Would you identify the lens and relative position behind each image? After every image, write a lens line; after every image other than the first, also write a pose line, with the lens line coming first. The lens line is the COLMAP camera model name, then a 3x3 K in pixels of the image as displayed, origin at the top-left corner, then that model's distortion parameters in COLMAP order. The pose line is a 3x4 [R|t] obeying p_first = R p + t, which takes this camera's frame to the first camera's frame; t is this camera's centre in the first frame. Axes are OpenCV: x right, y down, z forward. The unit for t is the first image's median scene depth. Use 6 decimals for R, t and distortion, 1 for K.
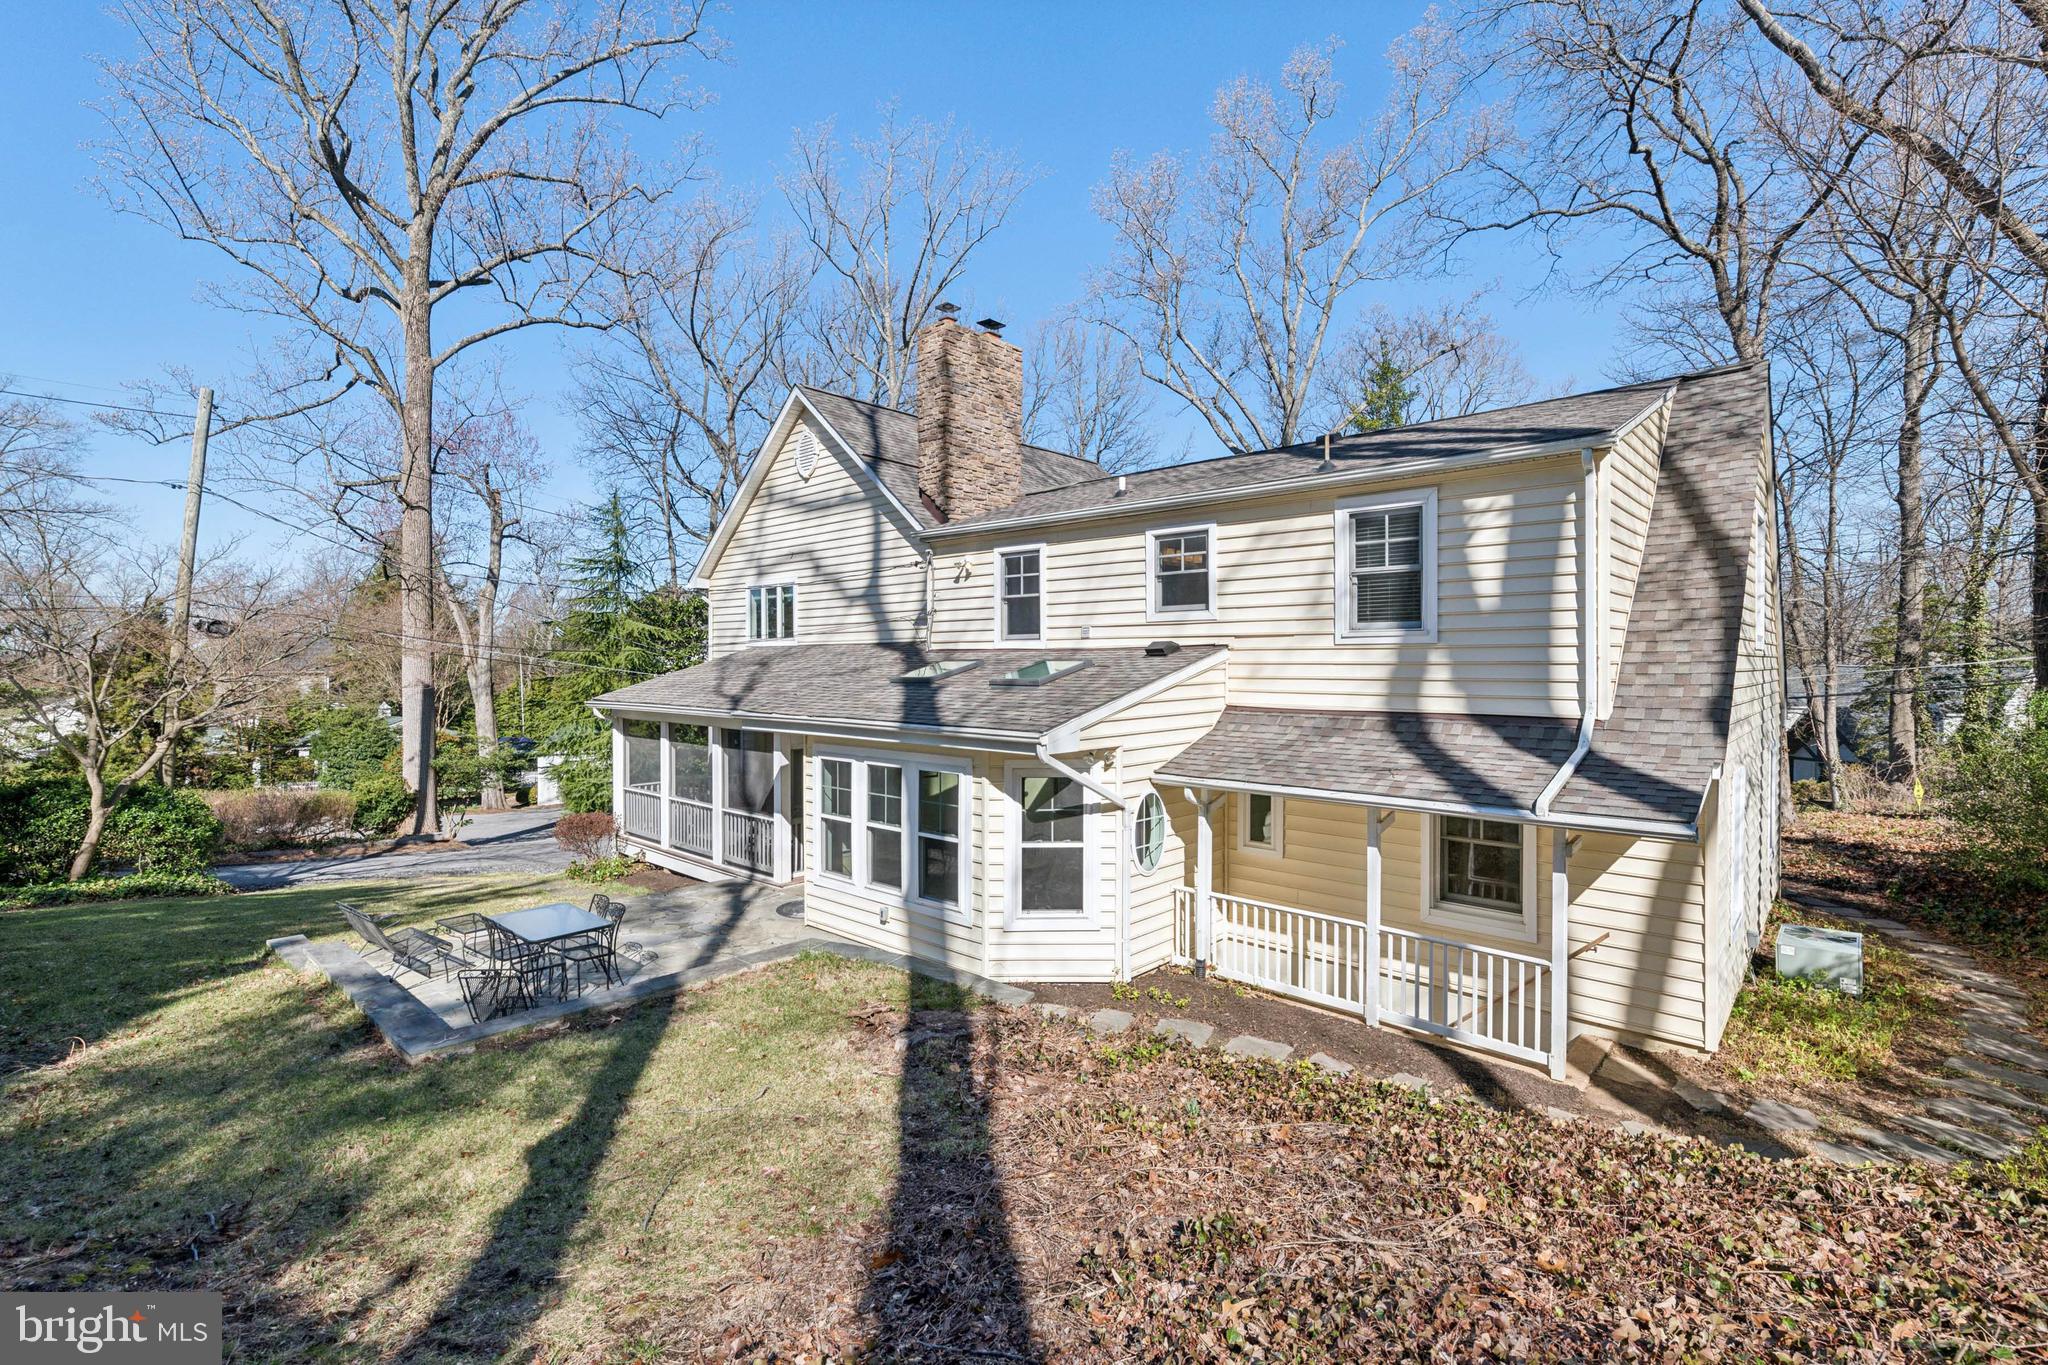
lens RADIAL K [[939.0, 0, 1029.5], [0, 939.0, 665.6], [0, 0, 1]] dist [0.002663, -0.000677]
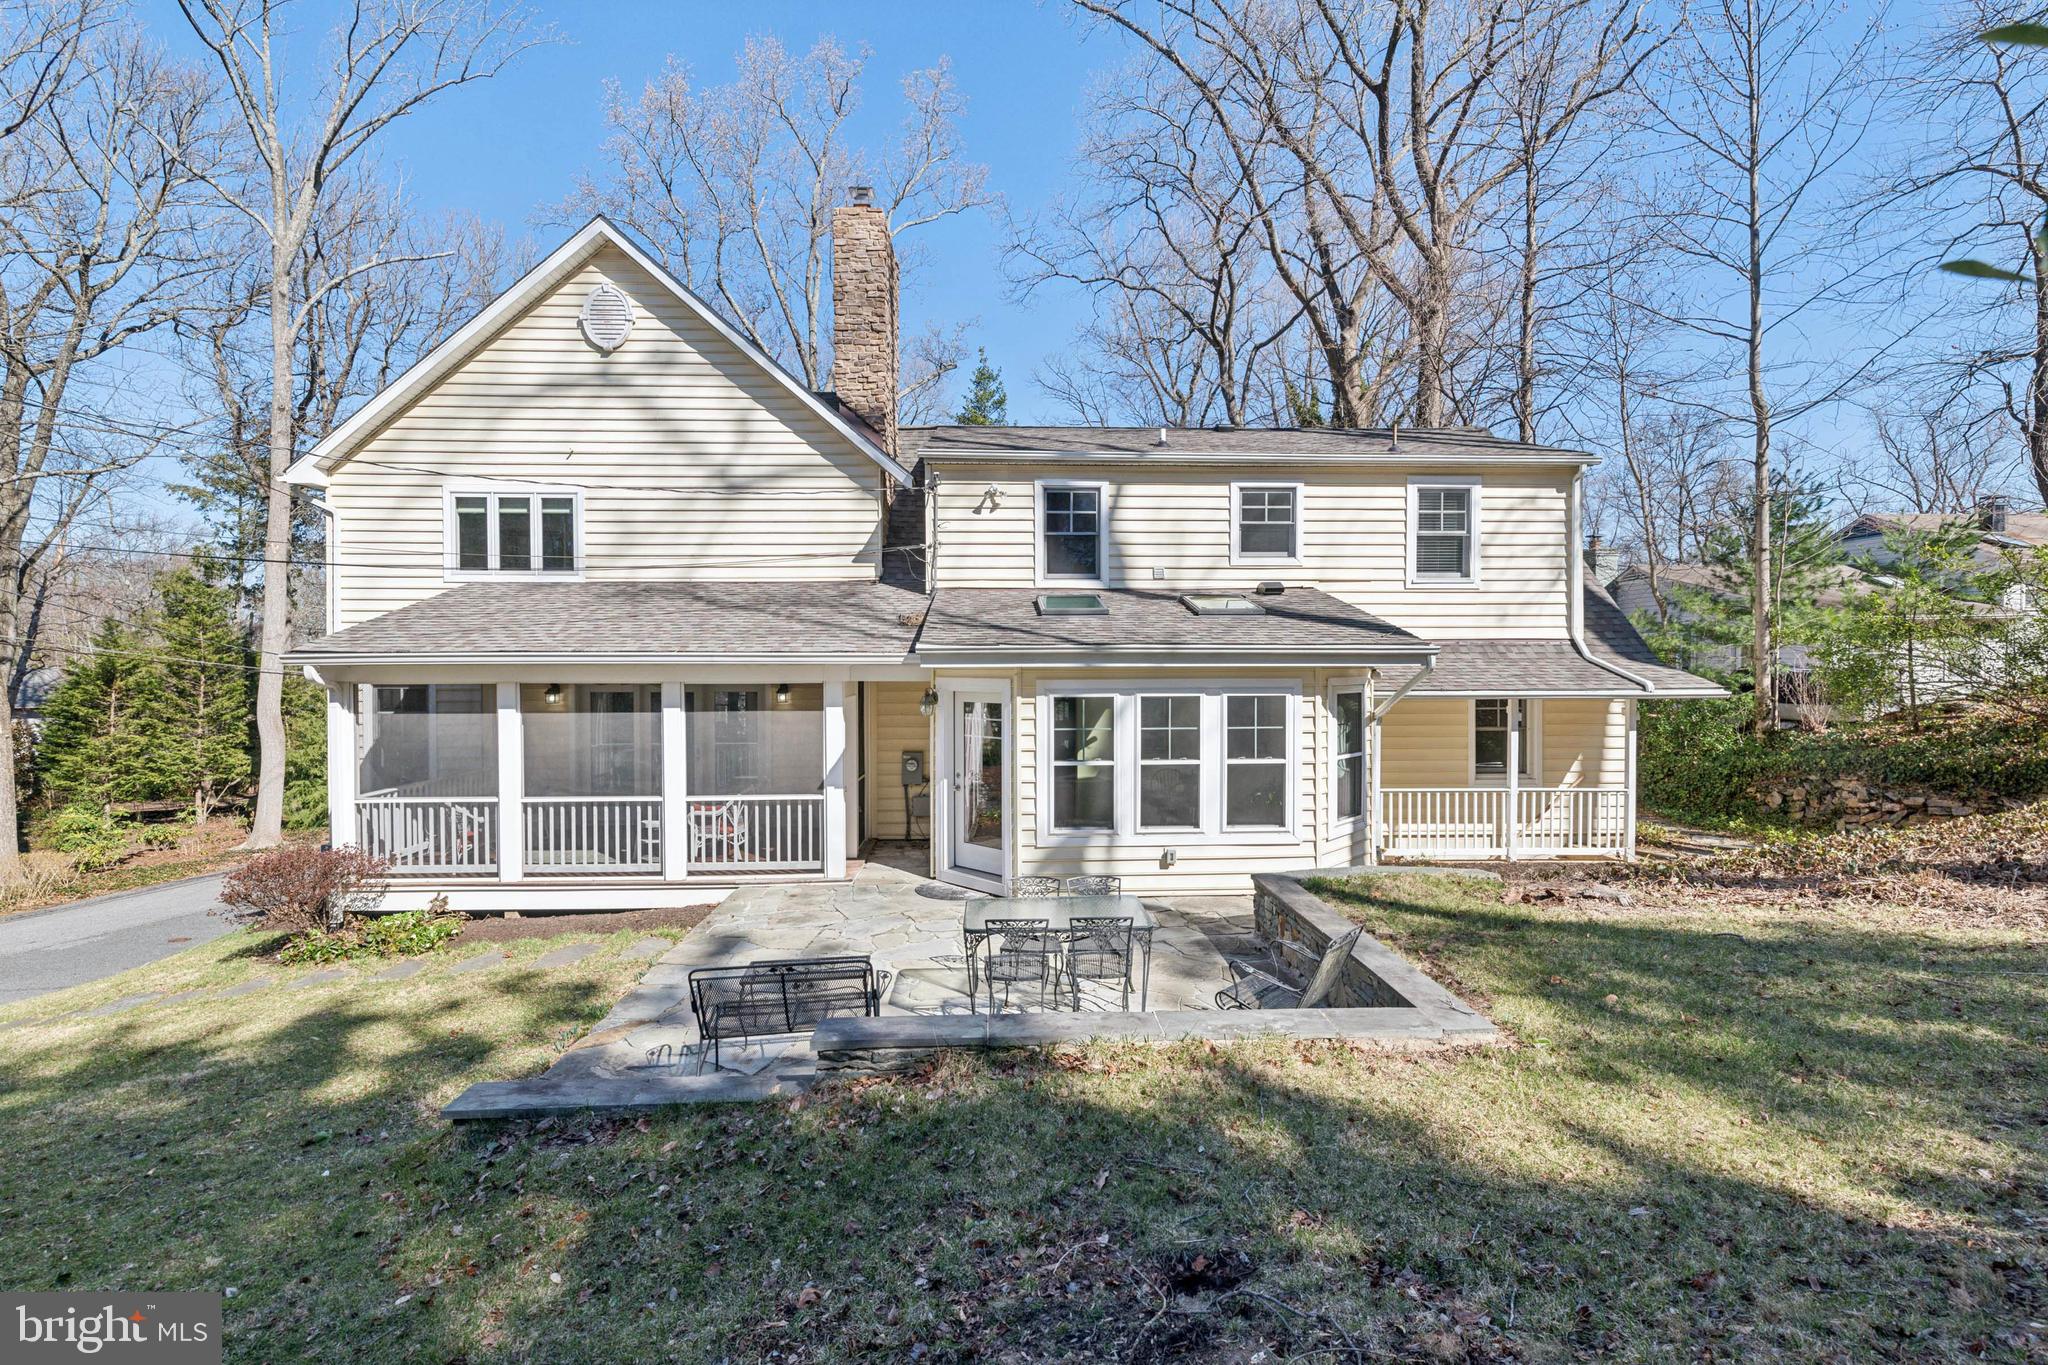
lens RADIAL K [[851.3, 0, 1026.6], [0, 851.3, 663.8], [0, 0, 1]] dist [-0.001720, -0.000224]
pose [[0.729817, -0.026768, 0.683119, -0.787298], [-0.002618, 0.999116, 0.041948, 0.031281], [-0.683638, -0.032403, 0.729102, 0.445652]]
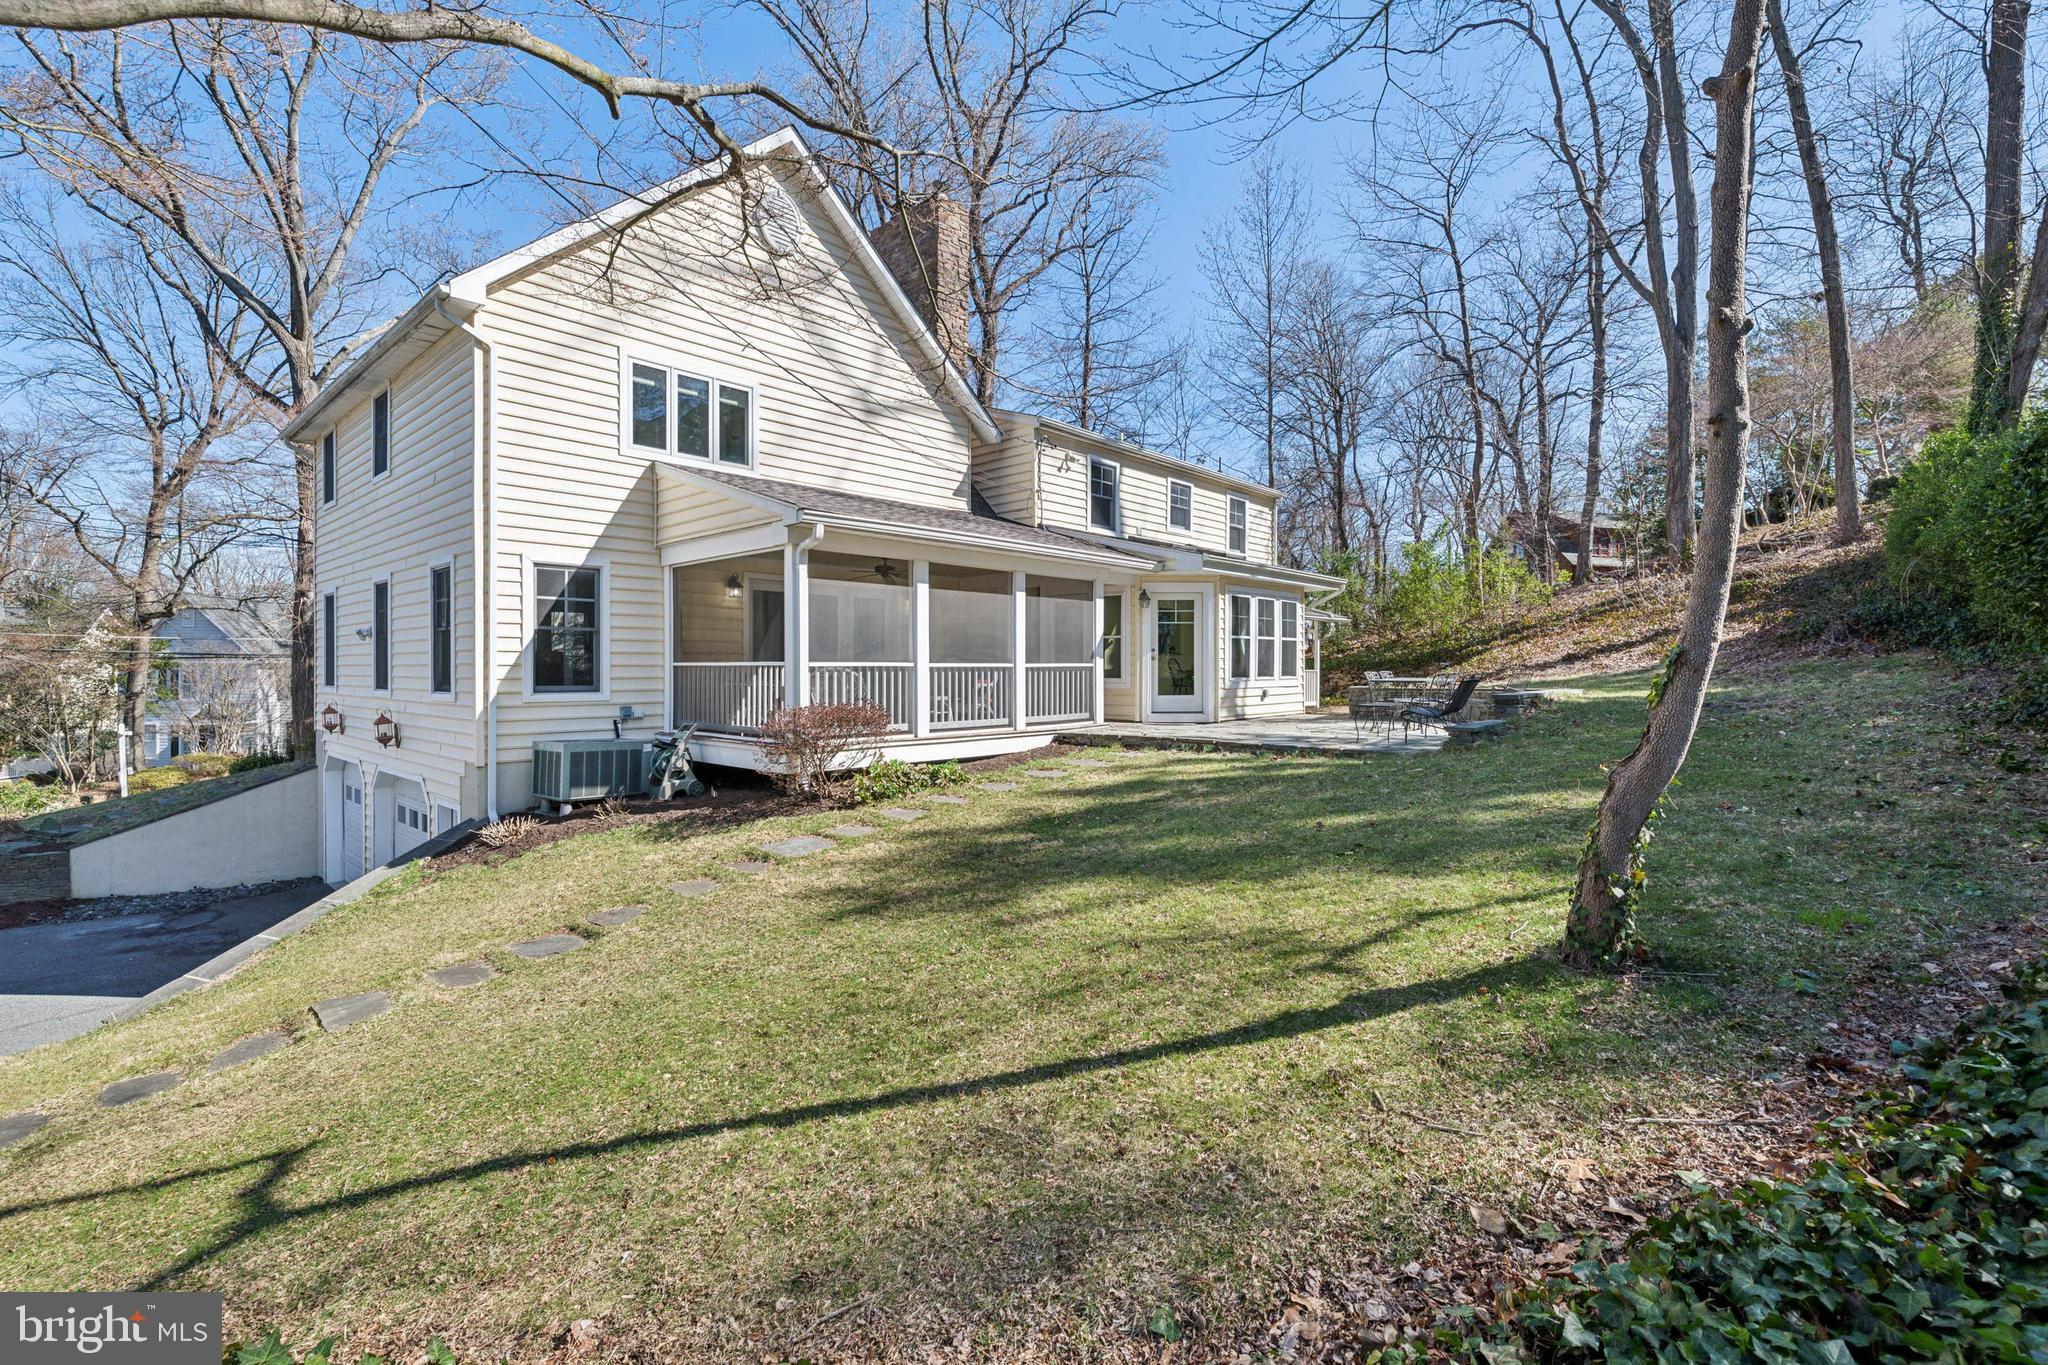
lens RADIAL K [[922.1, 0, 1023.3], [0, 922.1, 655.5], [0, 0, 1]] dist [-0.001874, -0.000678]
pose [[0.026393, -0.004160, 0.999643, -1.628420], [-0.027565, 0.999608, 0.004887, 0.186376], [-0.999272, -0.027684, 0.026268, 1.272103]]
